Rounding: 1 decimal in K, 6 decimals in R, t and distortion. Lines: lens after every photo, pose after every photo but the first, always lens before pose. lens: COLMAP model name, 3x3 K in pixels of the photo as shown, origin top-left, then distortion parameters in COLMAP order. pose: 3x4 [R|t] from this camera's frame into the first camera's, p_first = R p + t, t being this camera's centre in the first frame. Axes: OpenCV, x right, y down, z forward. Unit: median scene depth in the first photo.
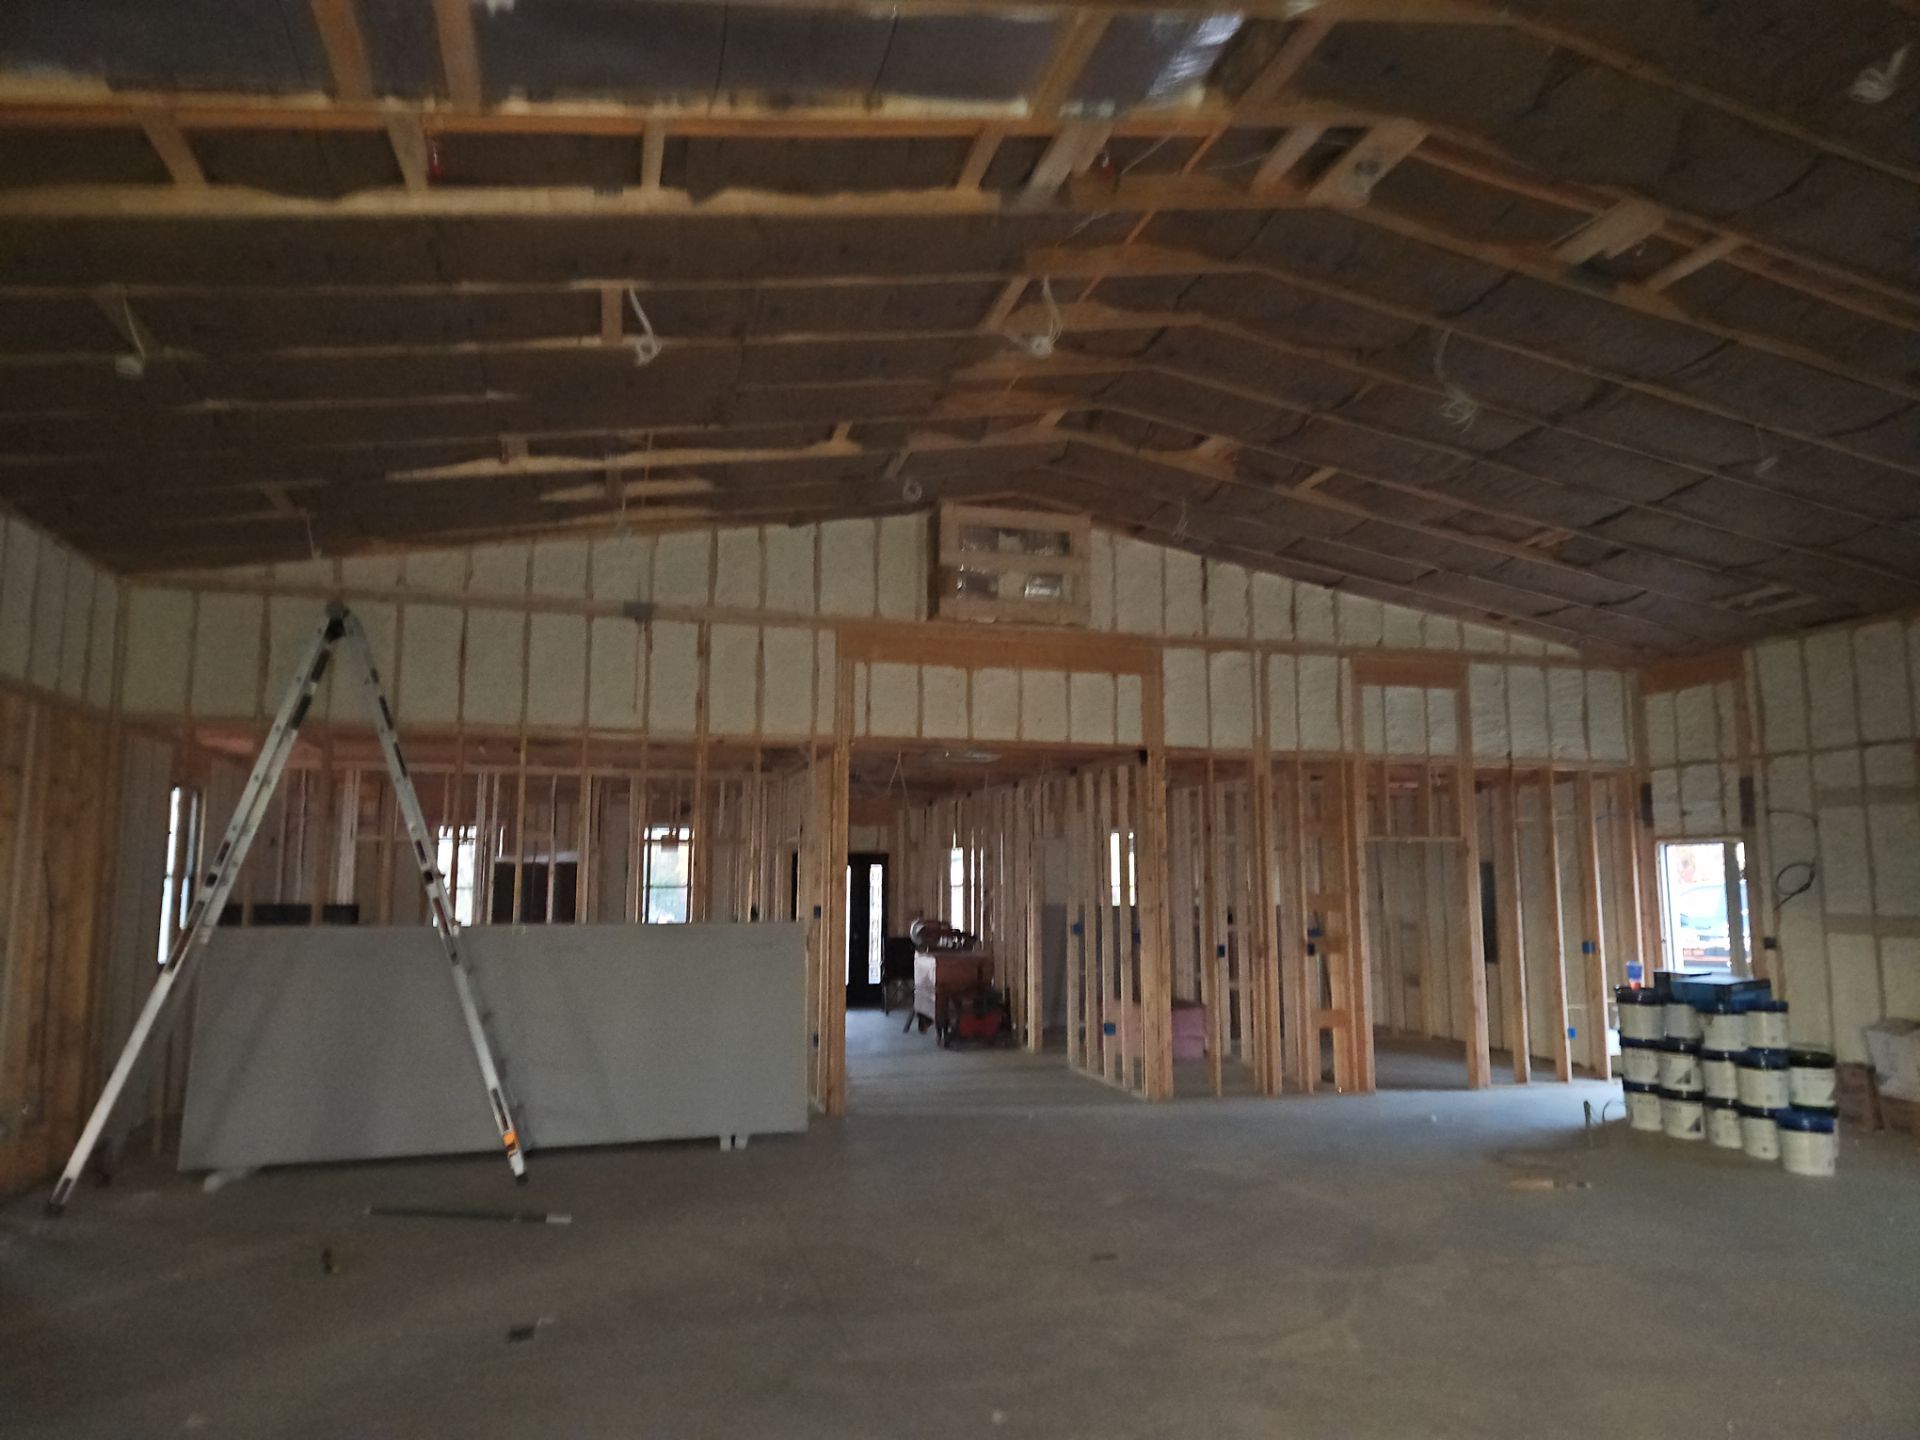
lens RADIAL K [[1255.5, 0, 960.0], [0, 1255.5, 720.0], [0, 0, 1]] dist [0.089077, -0.071198]
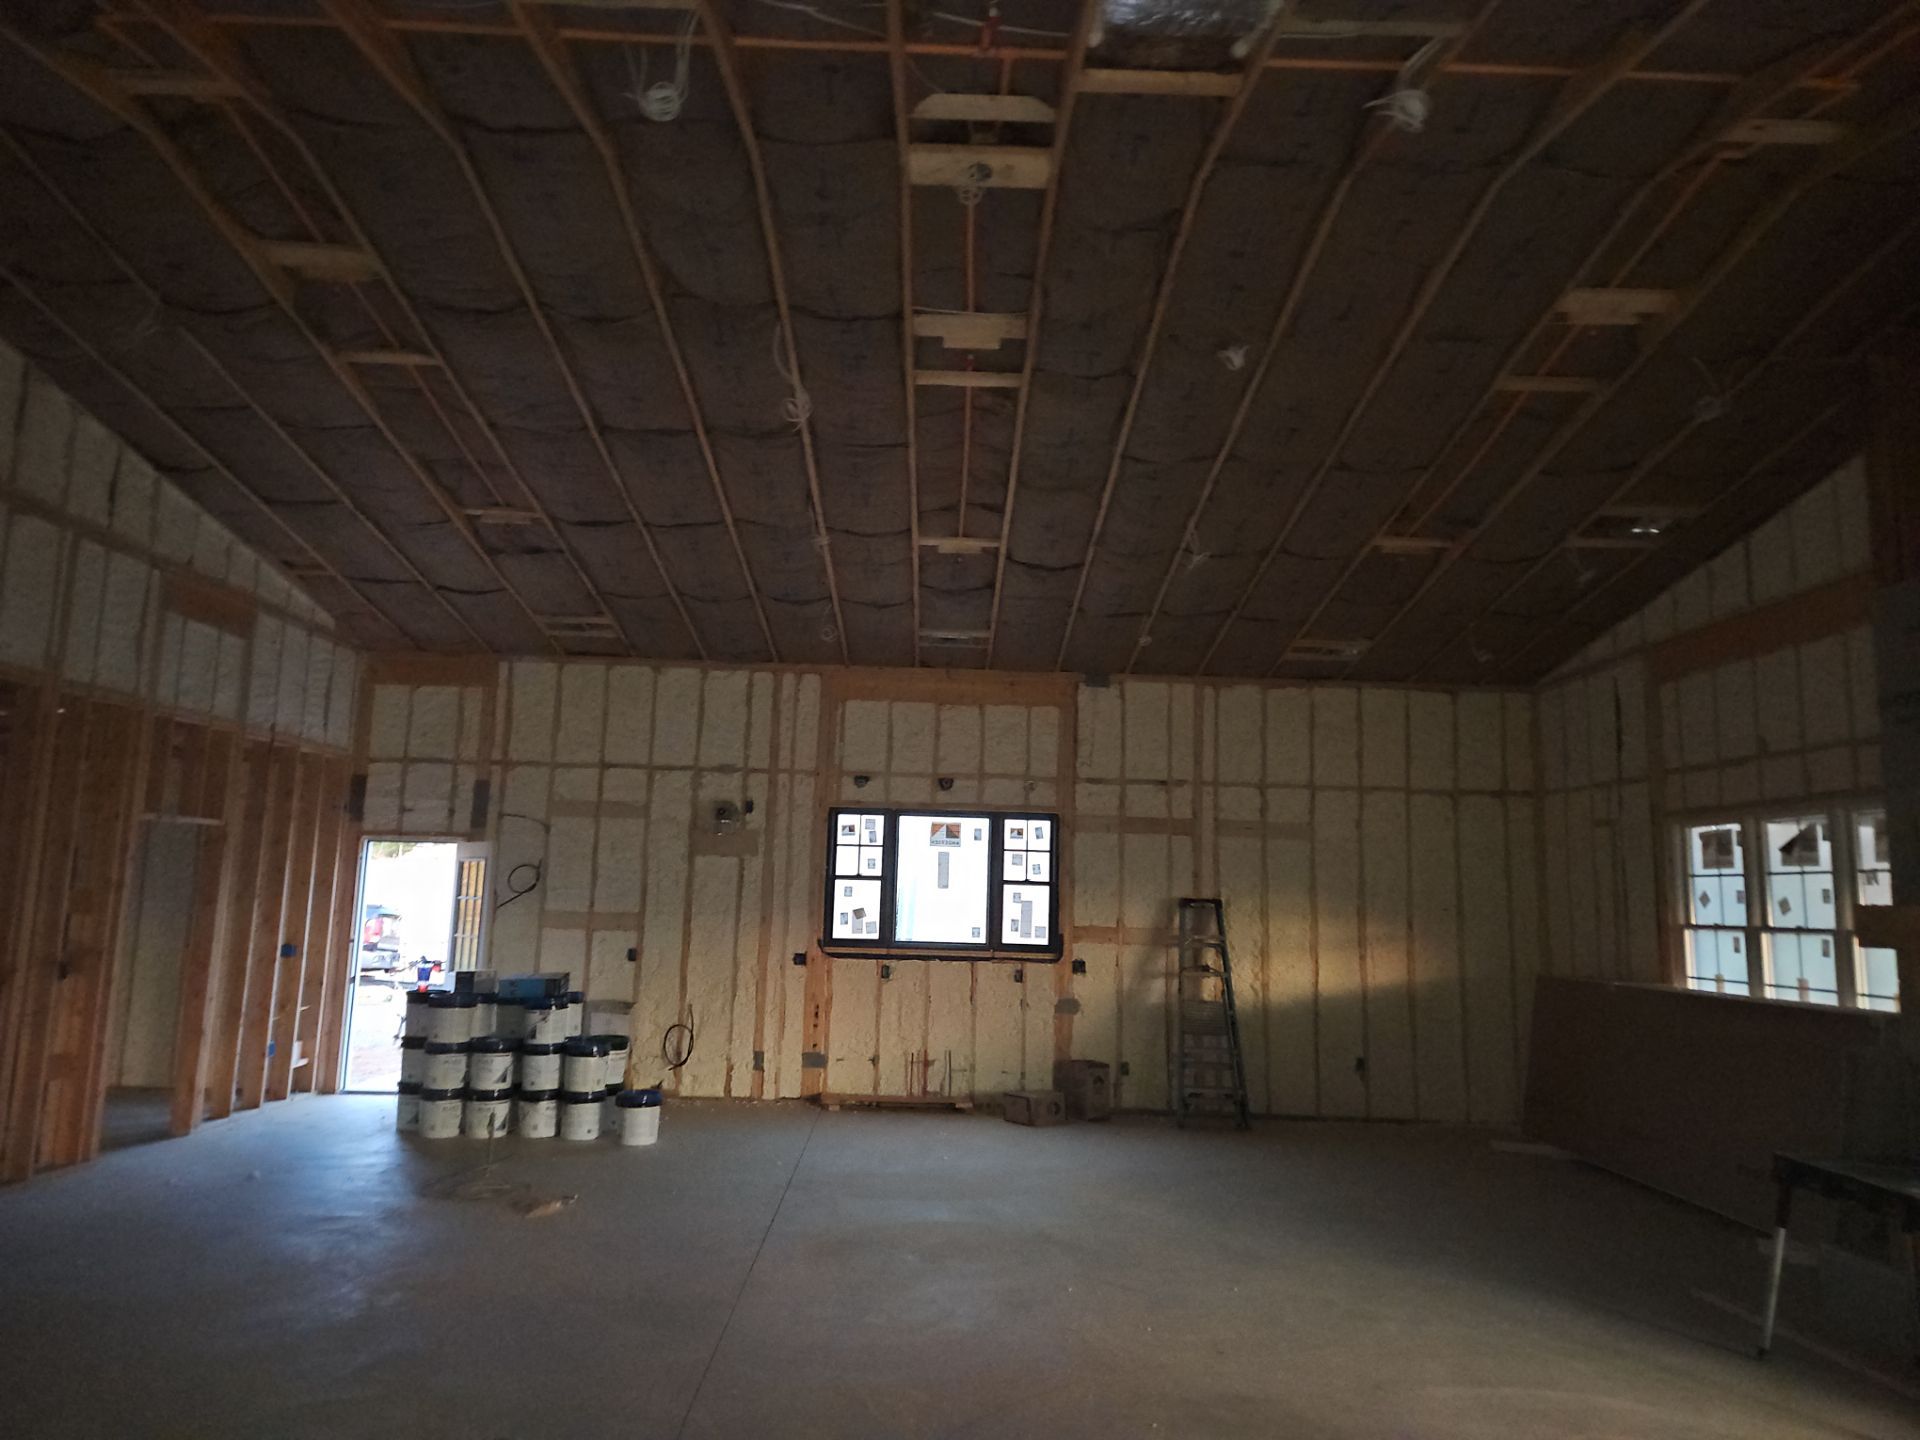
lens RADIAL K [[1261.3, 0, 971.1], [0, 1261.3, 724.9], [0, 0, 1]] dist [0.076638, -0.060886]
pose [[0.267588, 0.139336, 0.953406, -0.273405], [-0.149681, 0.983488, -0.101722, 0.045365], [-0.951836, -0.115487, 0.284025, 0.330603]]
